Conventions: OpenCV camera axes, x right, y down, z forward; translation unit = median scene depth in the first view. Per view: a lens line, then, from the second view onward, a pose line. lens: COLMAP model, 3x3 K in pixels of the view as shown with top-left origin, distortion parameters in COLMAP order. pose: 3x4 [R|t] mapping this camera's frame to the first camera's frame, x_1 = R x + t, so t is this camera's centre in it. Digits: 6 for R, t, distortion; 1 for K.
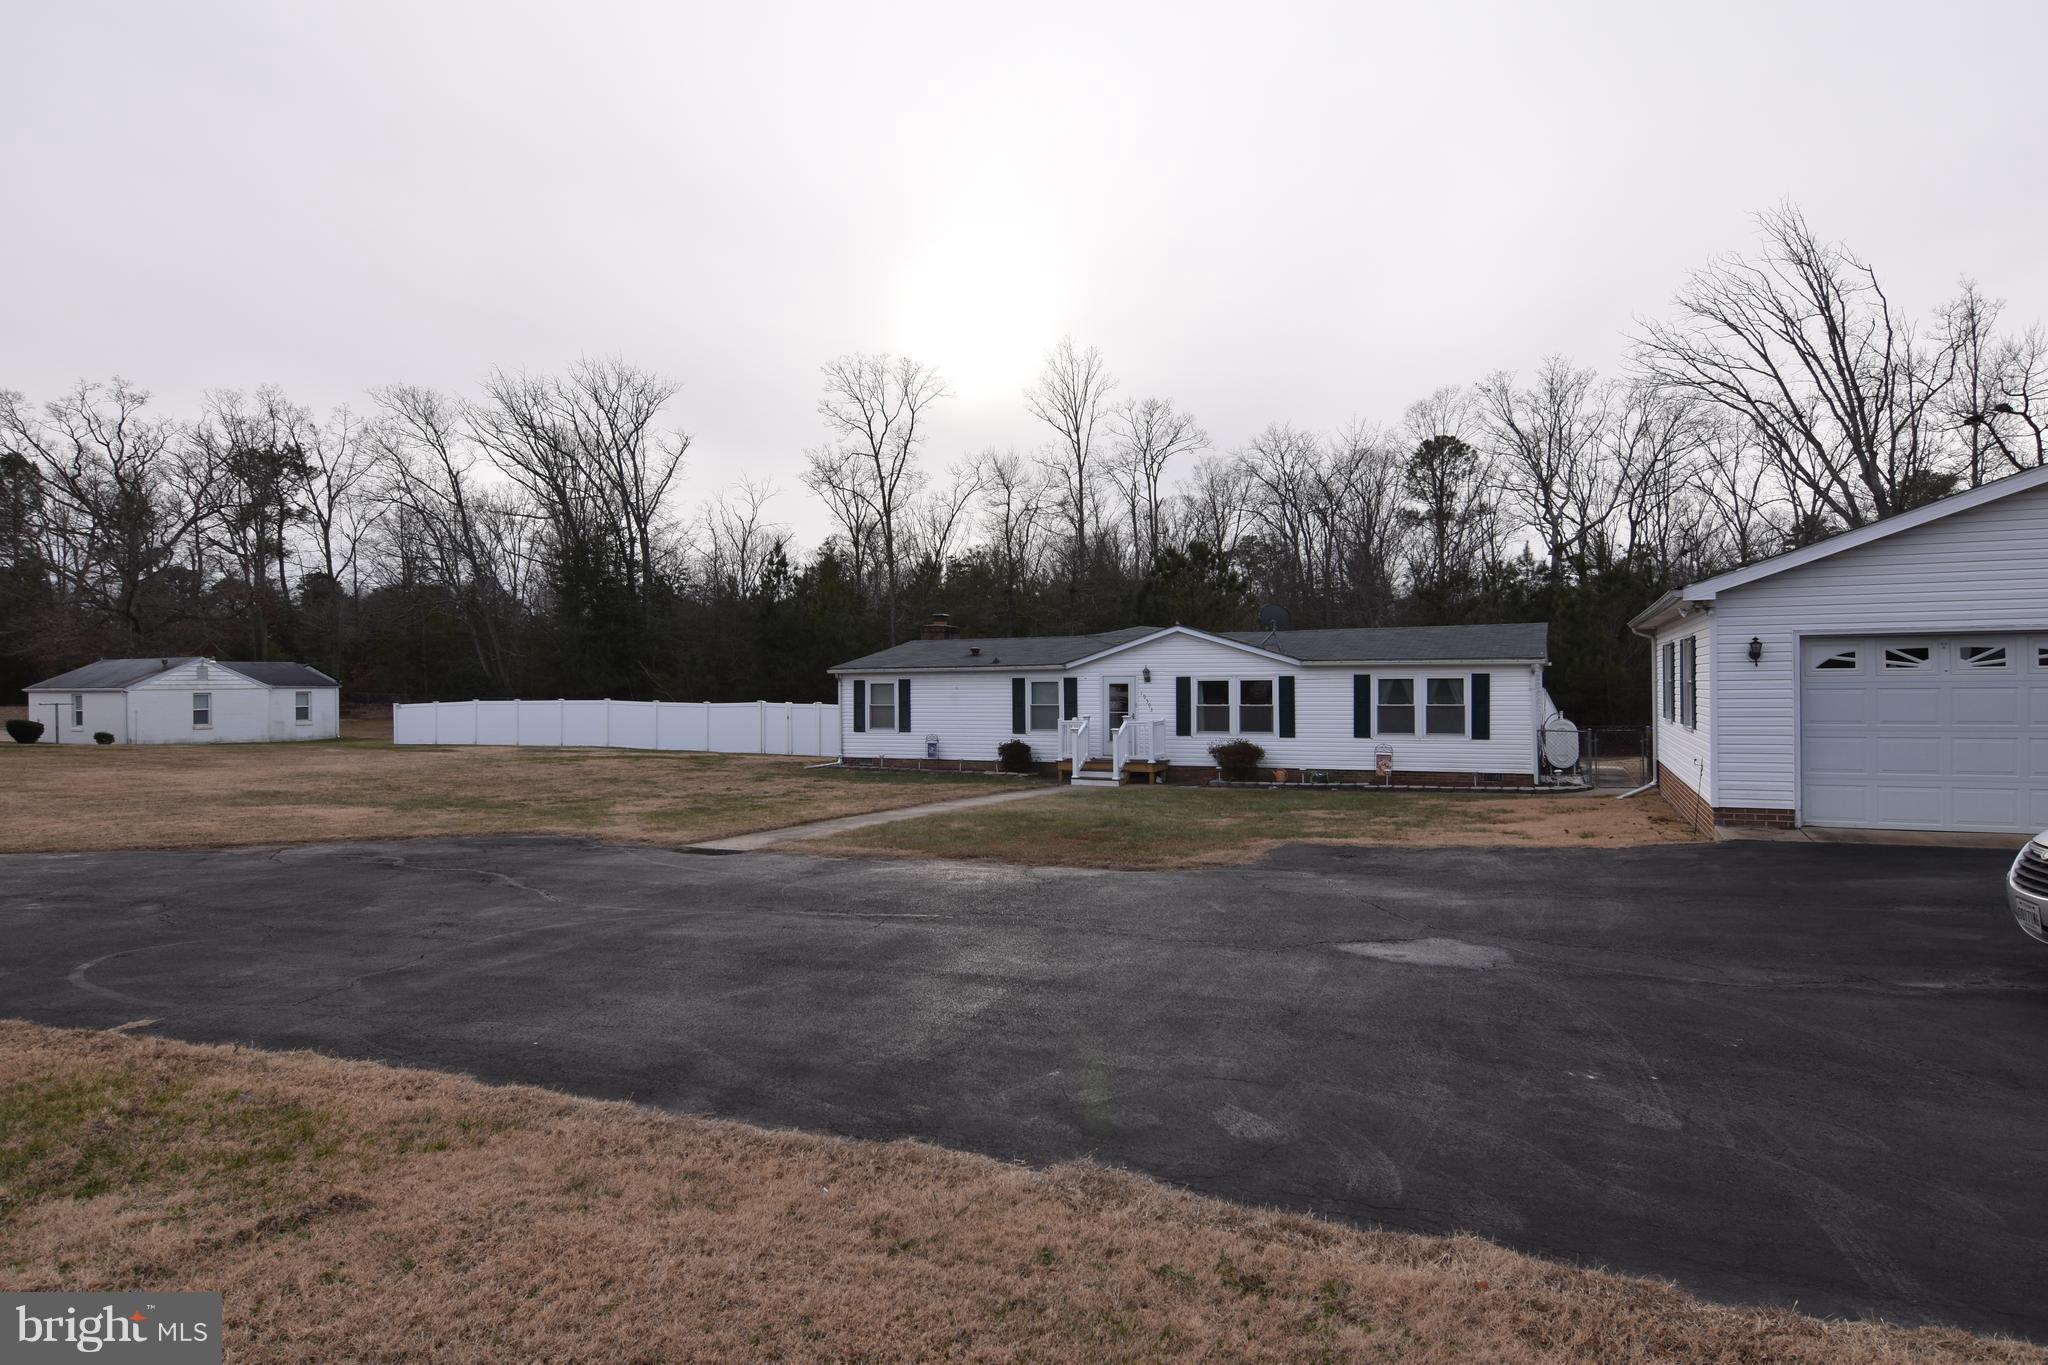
lens RADIAL K [[1141.5, 0, 1030.3], [0, 1141.5, 684.2], [0, 0, 1]] dist [-0.001365, -0.014006]
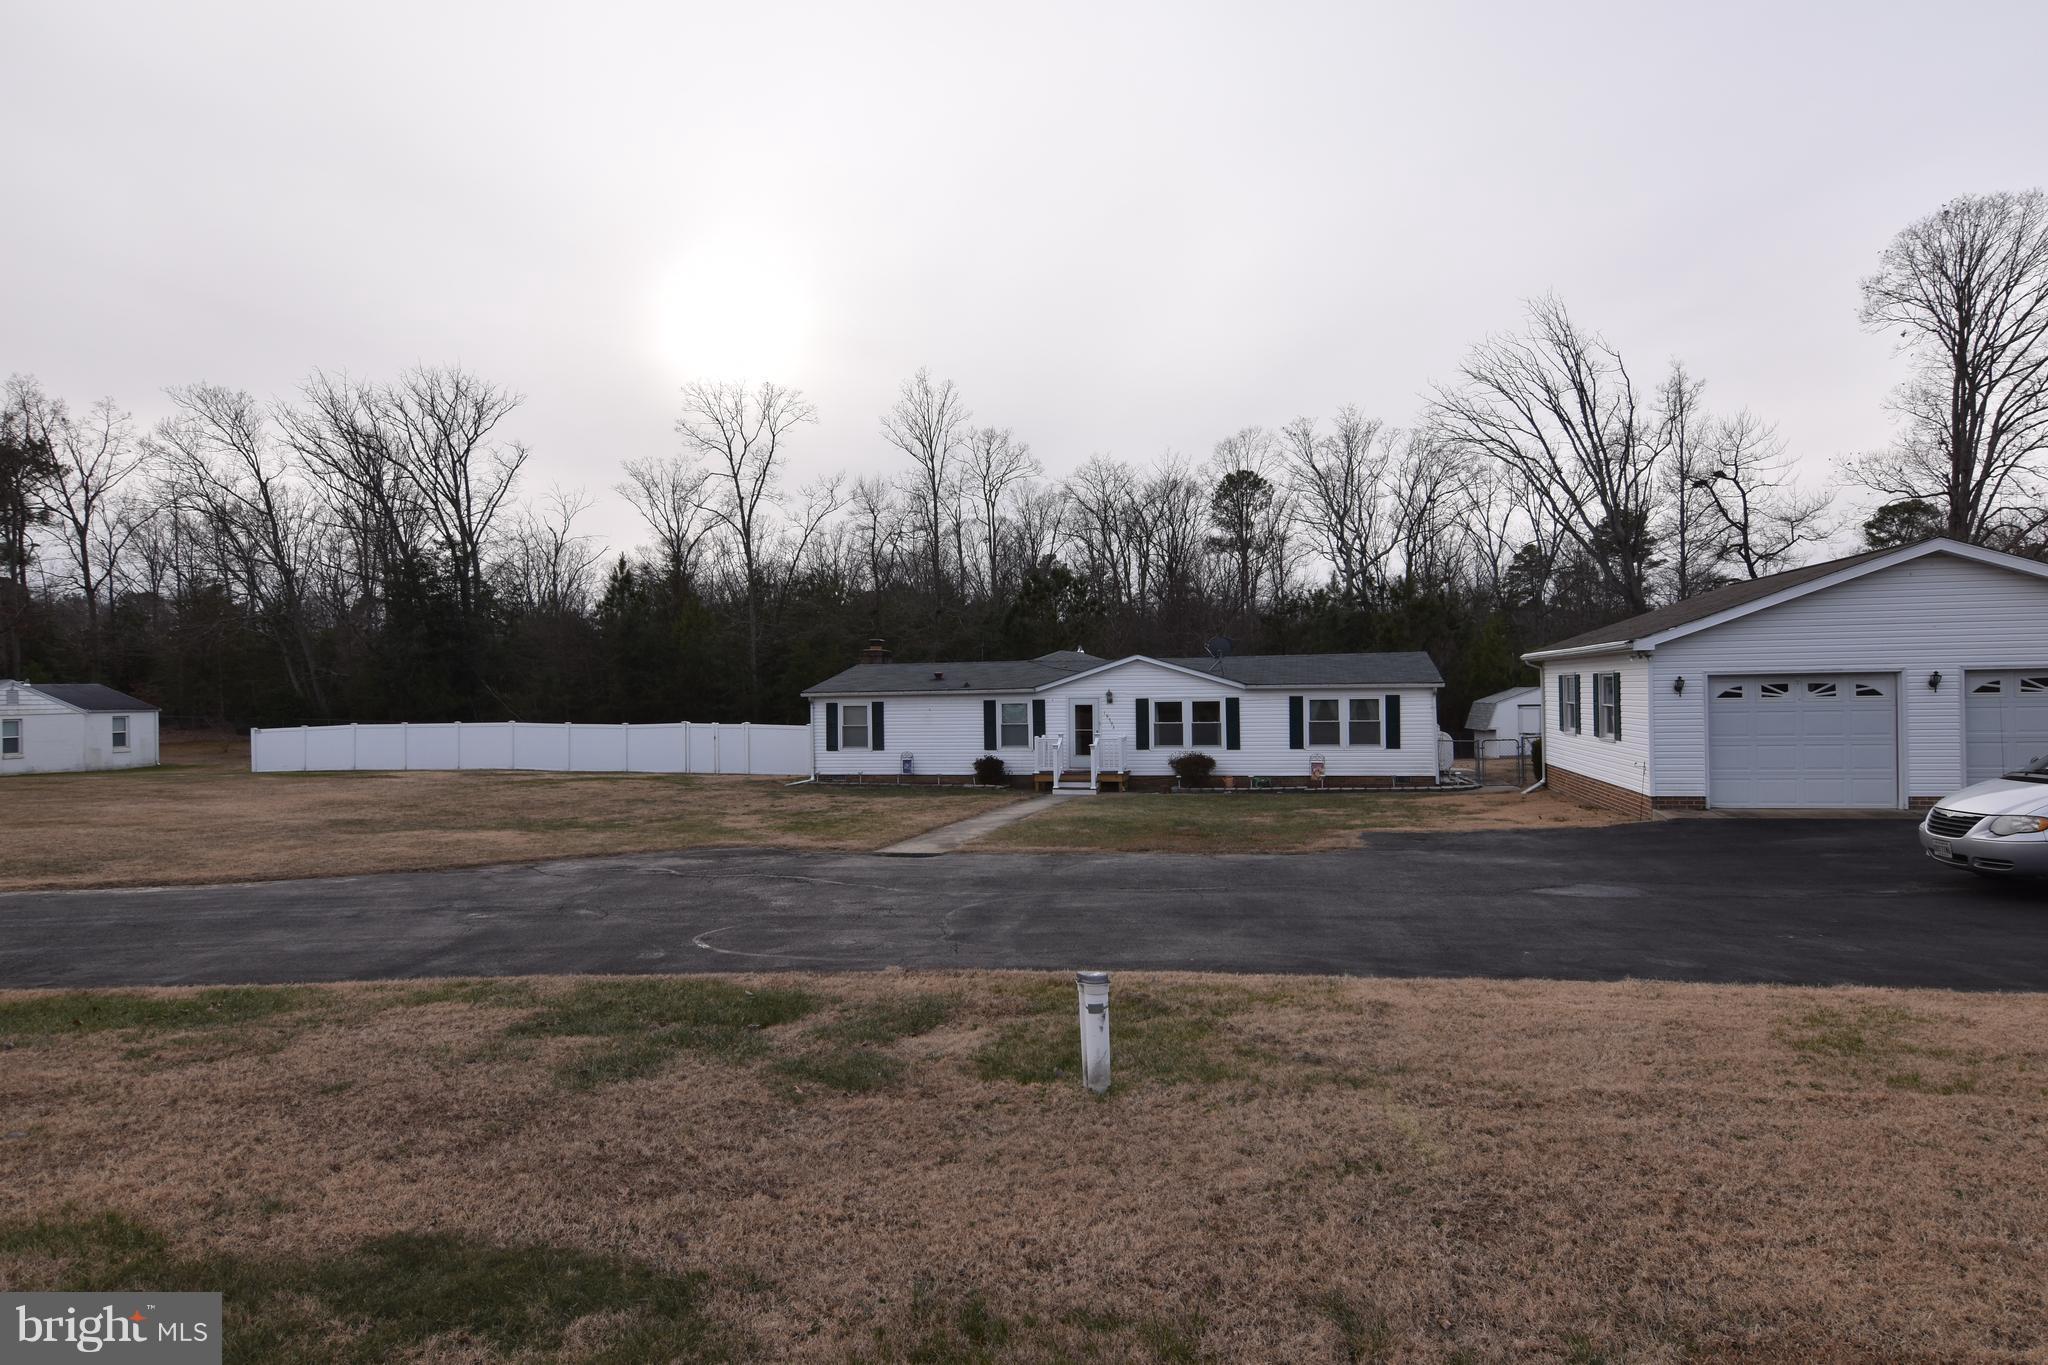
lens RADIAL K [[1141.5, 0, 1029.5], [0, 1141.5, 684.1], [0, 0, 1]] dist [-0.001365, -0.014006]
pose [[0.979241, -0.005523, 0.202623, -0.139692], [0.007484, 0.999932, -0.008911, -0.007710], [-0.202560, 0.010242, 0.979216, -0.072415]]
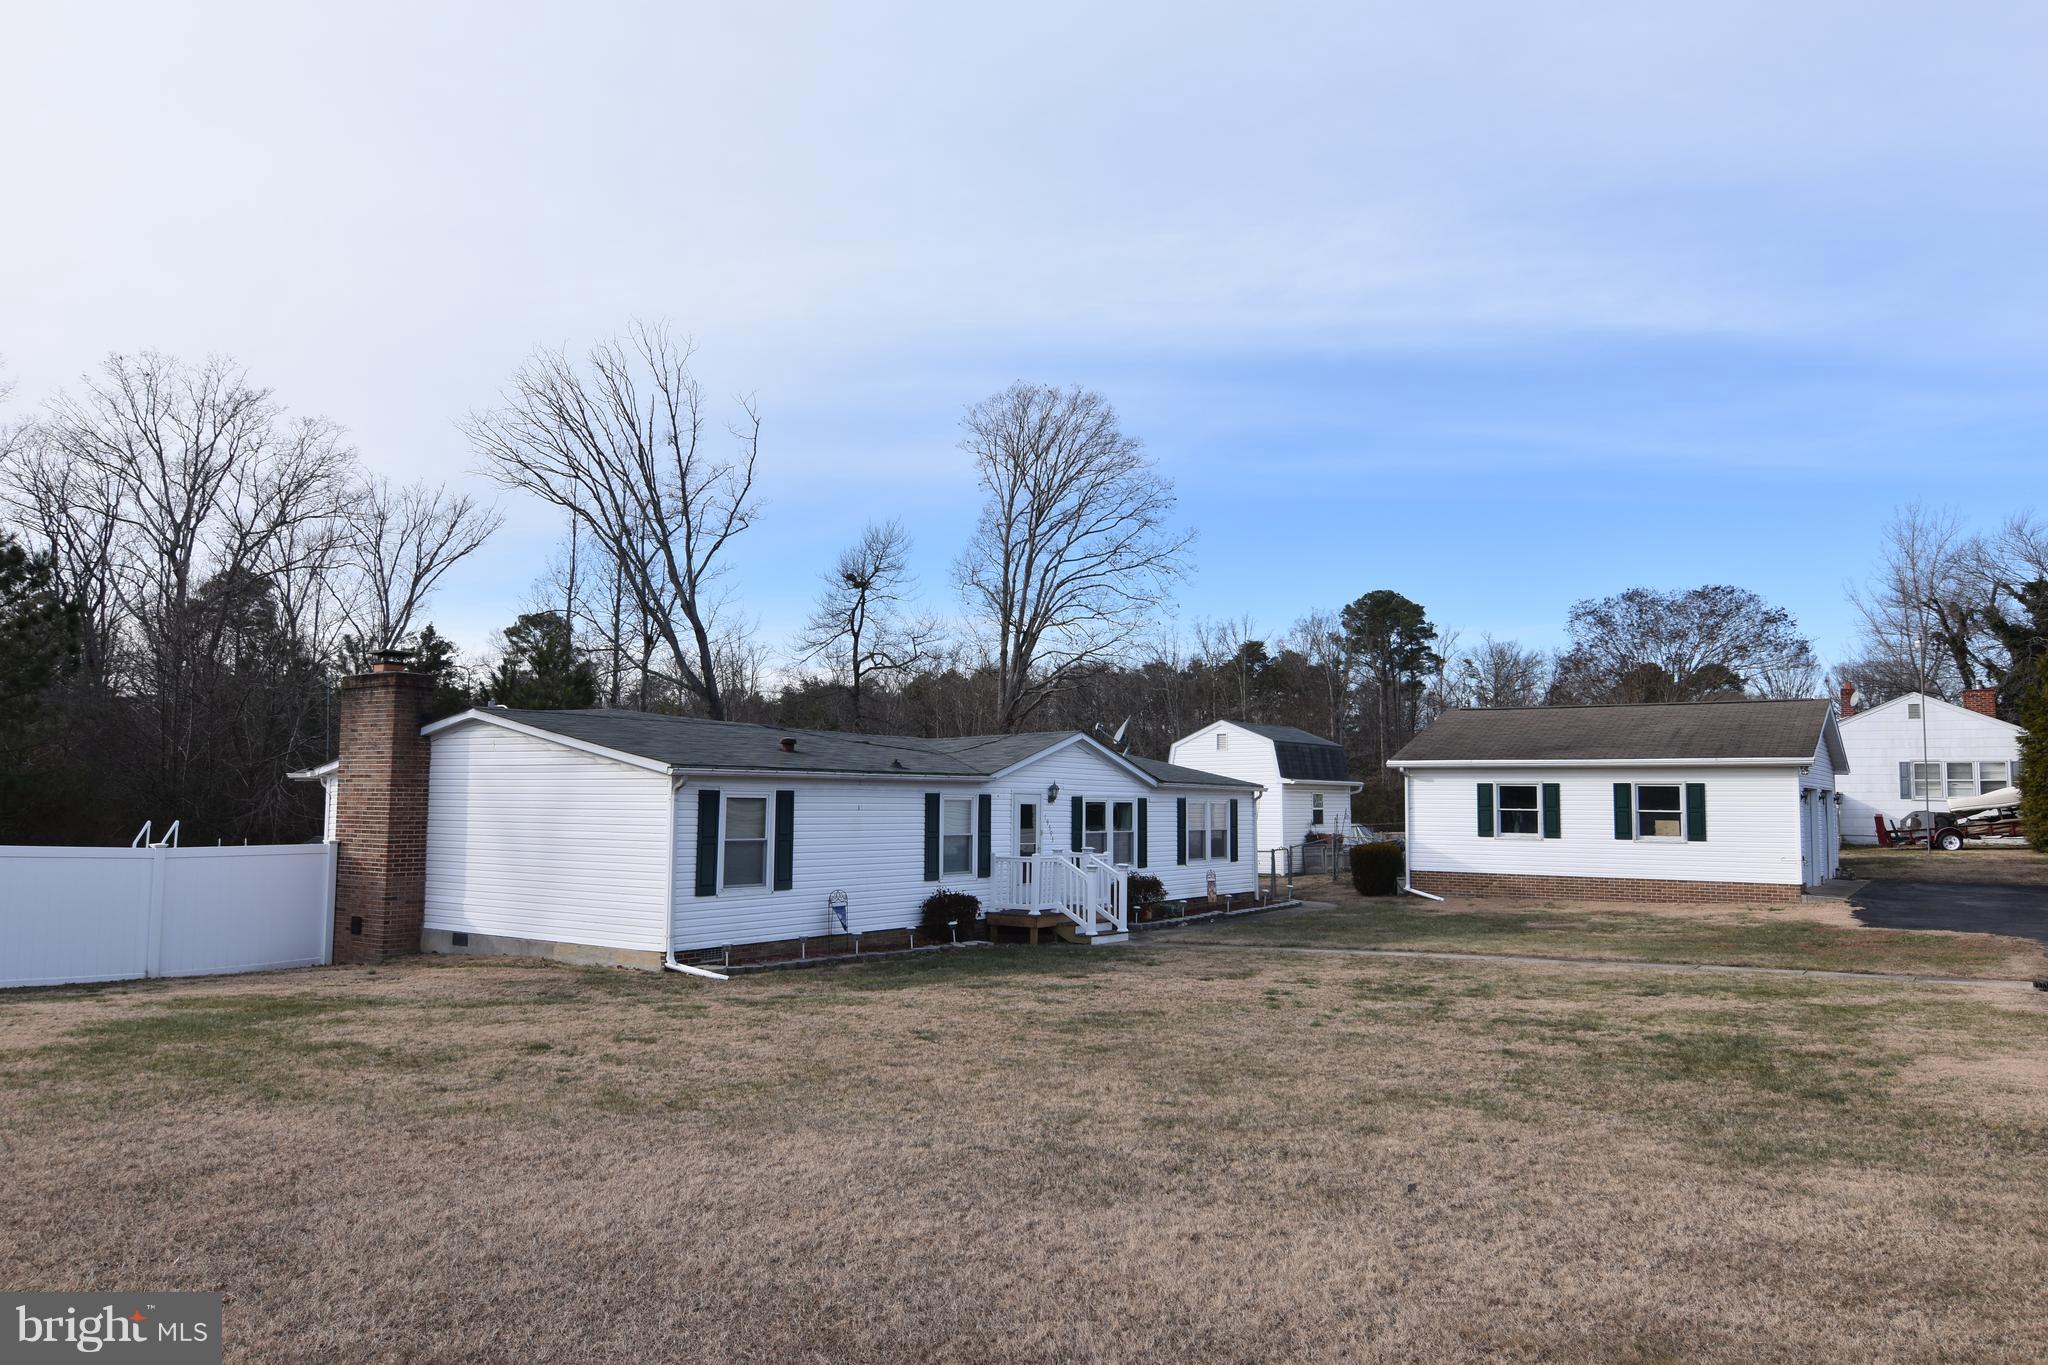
lens RADIAL K [[1393.1, 0, 1034.7], [0, 1393.1, 684.2], [0, 0, 1]] dist [0.005861, -0.021043]
pose [[0.161316, 0.094125, 0.982404, -0.544511], [-0.009679, 0.995545, -0.093794, 0.004455], [-0.986855, 0.005622, 0.161508, 0.575157]]
